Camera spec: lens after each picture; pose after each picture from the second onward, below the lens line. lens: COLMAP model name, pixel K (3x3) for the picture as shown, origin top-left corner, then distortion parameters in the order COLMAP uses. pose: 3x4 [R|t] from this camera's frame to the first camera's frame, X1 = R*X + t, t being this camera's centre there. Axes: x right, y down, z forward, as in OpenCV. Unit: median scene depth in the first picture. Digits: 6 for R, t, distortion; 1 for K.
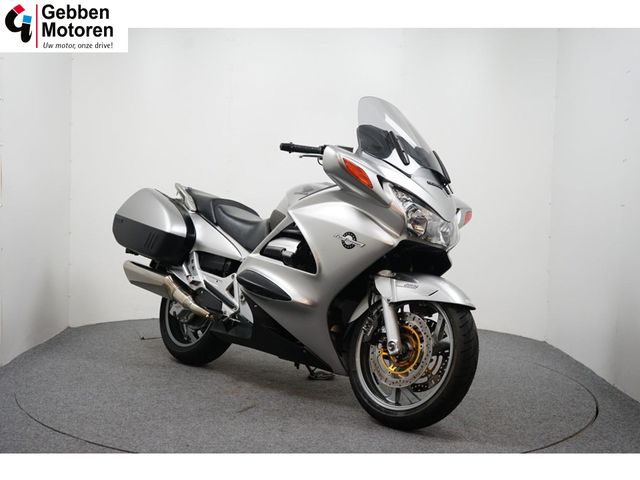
lens RADIAL K [[845.7, 0, 320.0], [0, 845.7, 240.0], [0, 0, 1]] dist [0.007455, 0.002021]
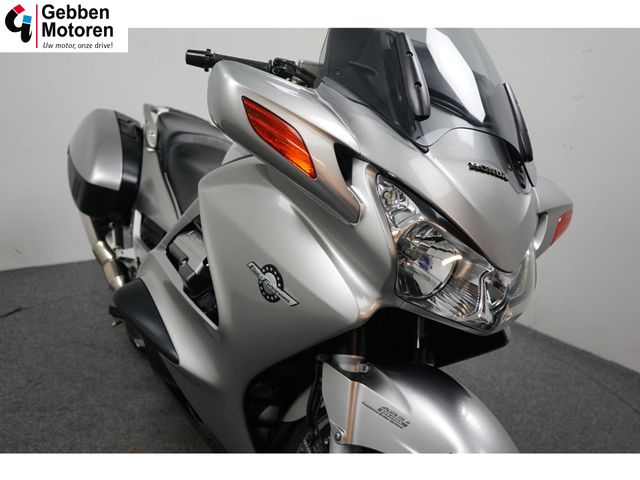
lens RADIAL K [[576.1, 0, 319.7], [0, 576.1, 250.2], [0, 0, 1]] dist [-0.007122, 0.008400]
pose [[0.974379, 0.116170, -0.192588, 0.113354], [-0.075366, 0.975419, 0.207070, -0.079329], [0.211910, -0.187250, 0.959183, 0.702855]]
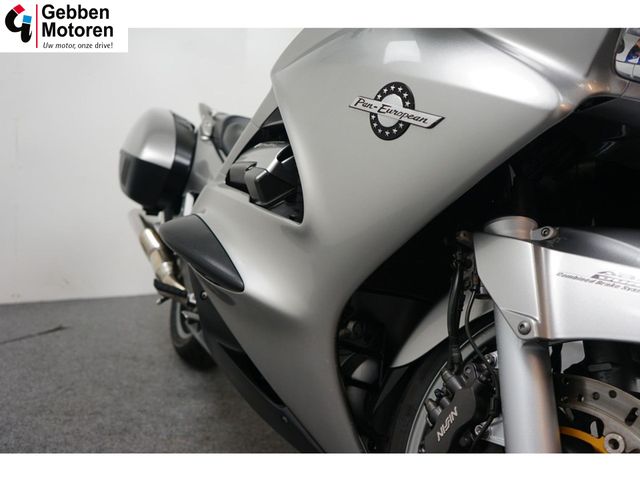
lens RADIAL K [[508.9, 0, 320.0], [0, 508.9, 240.0], [0, 0, 1]] dist [-0.010225, -0.003036]
pose [[0.965895, 0.053414, -0.253363, 0.056721], [-0.050766, 0.998566, 0.016982, 0.043495], [0.253907, -0.003541, 0.967222, 0.802428]]
